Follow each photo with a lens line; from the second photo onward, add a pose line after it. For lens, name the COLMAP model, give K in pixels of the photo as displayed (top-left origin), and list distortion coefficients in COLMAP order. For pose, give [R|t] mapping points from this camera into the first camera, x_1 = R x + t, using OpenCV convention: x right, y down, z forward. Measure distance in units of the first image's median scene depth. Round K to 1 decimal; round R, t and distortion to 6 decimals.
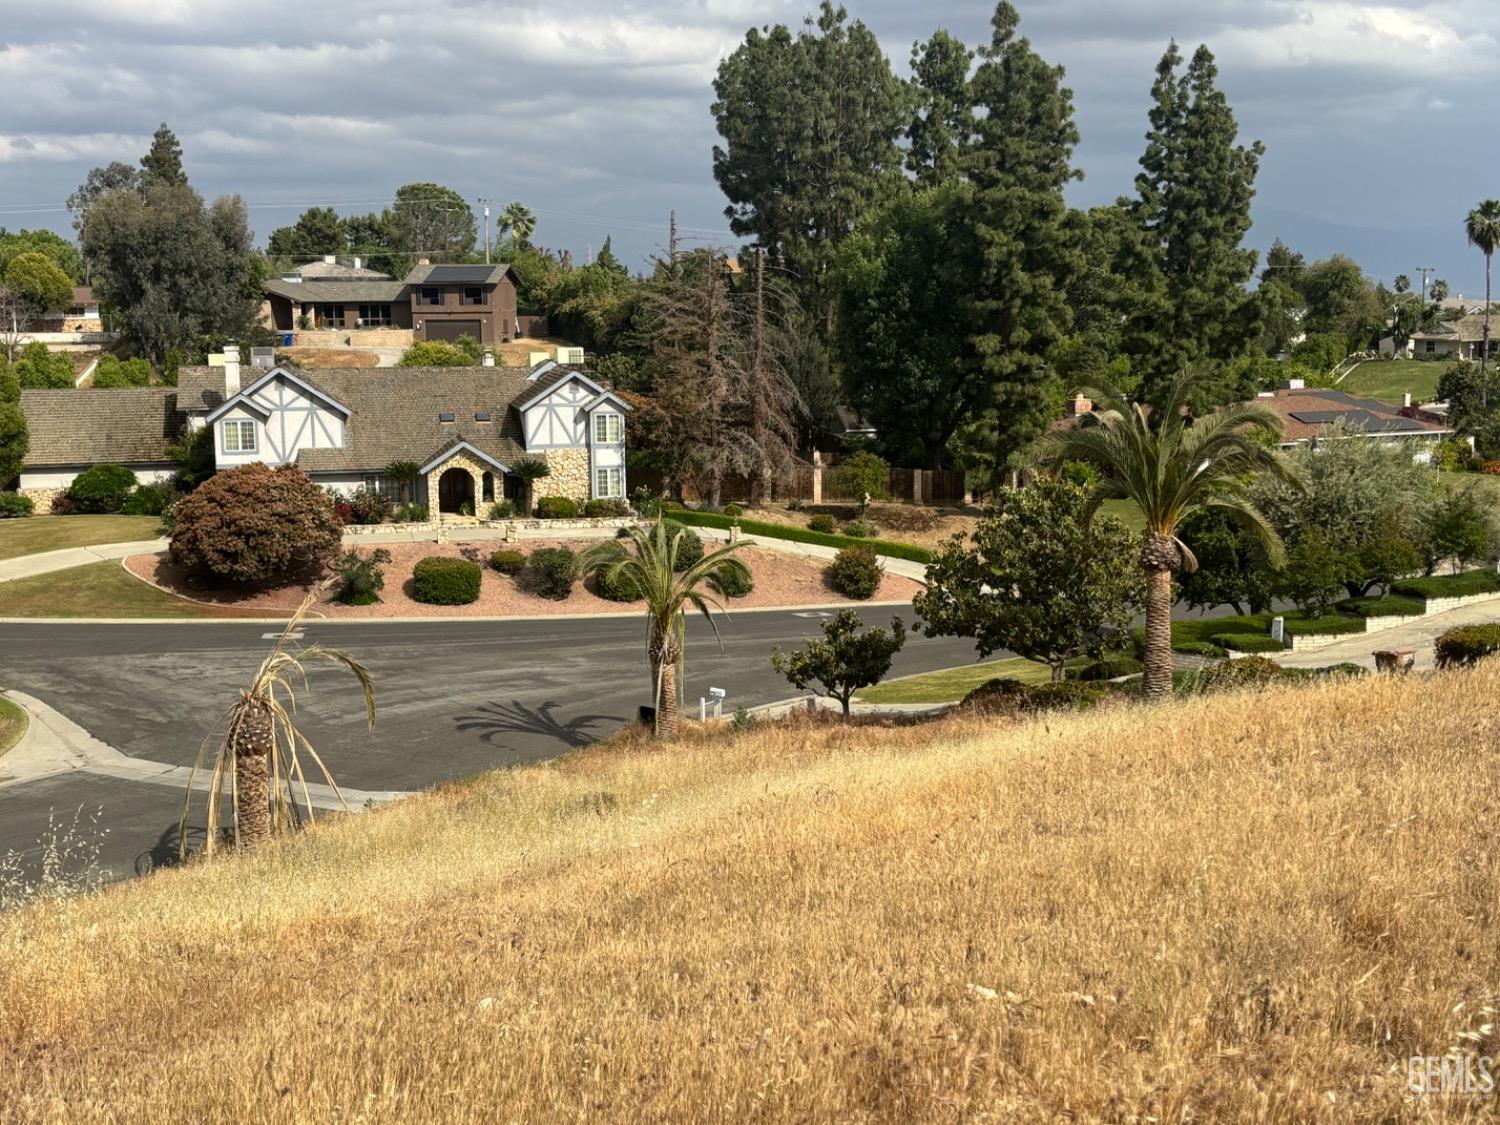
lens RADIAL K [[1904.3, 0, 739.6], [0, 1904.3, 562.3], [0, 0, 1]] dist [0.290542, -1.128489]
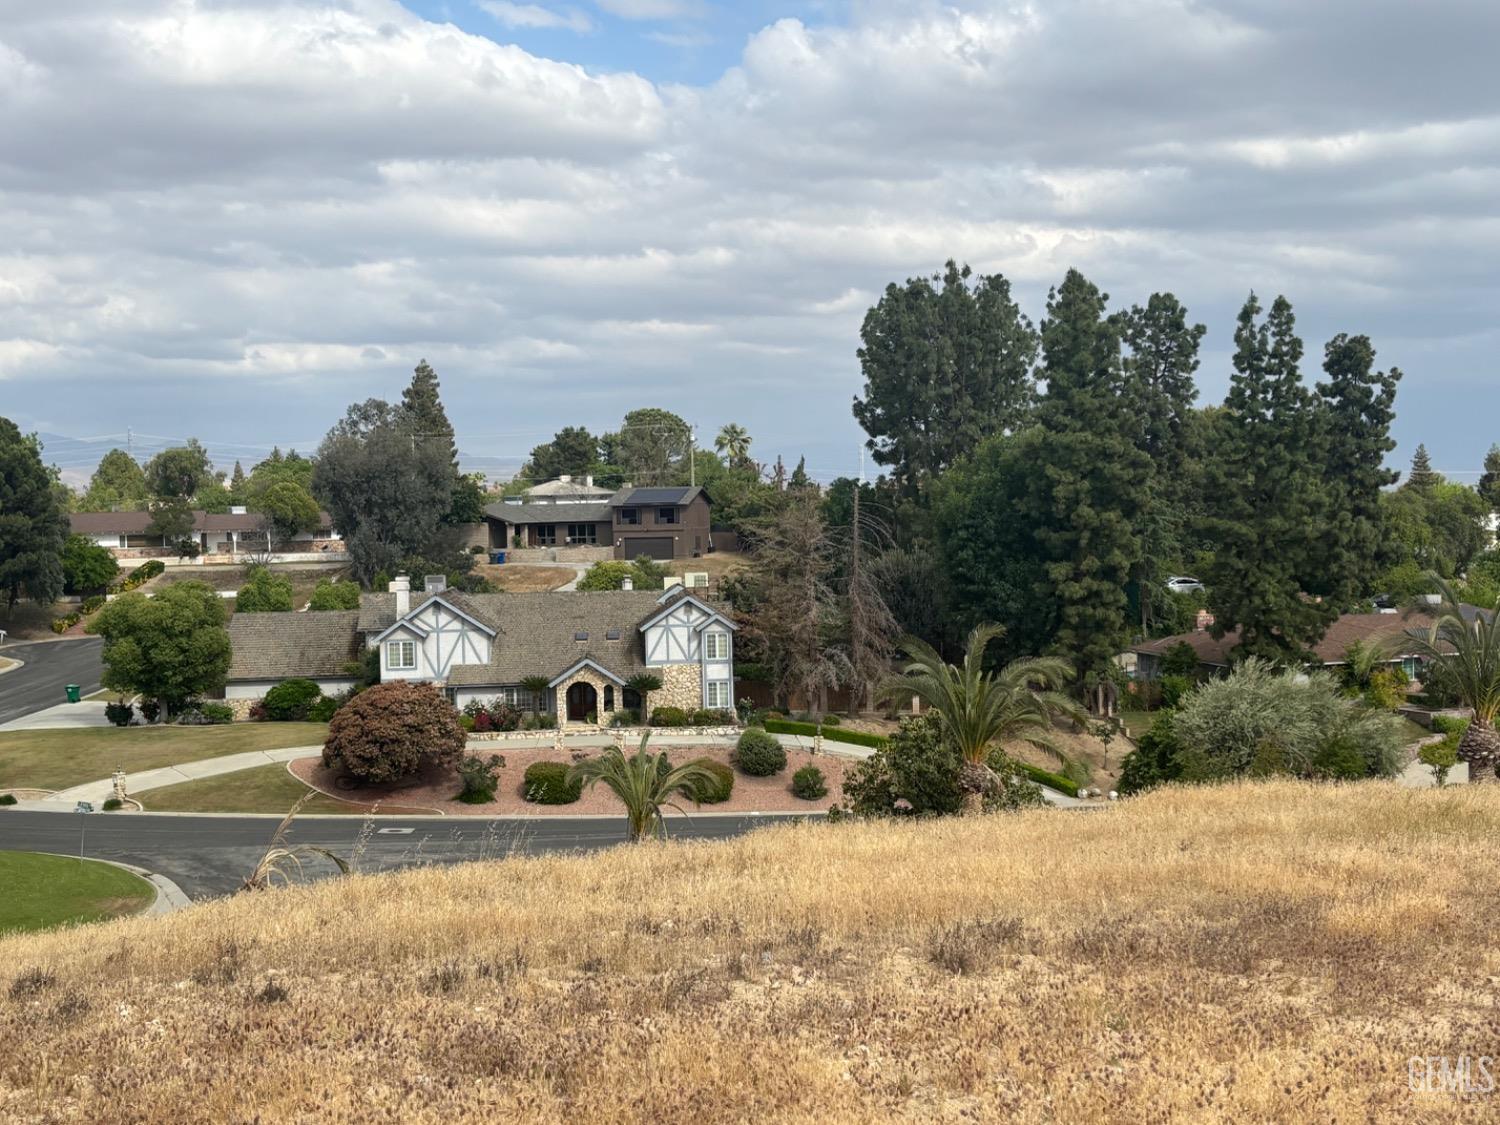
lens RADIAL K [[1904.3, 0, 739.6], [0, 1904.3, 562.3], [0, 0, 1]] dist [0.290542, -1.128489]
pose [[0.988617, -0.003962, -0.150404, 0.113577], [-0.010993, 0.995080, -0.098466, -0.008737], [0.150054, 0.098999, 0.983709, -0.109778]]
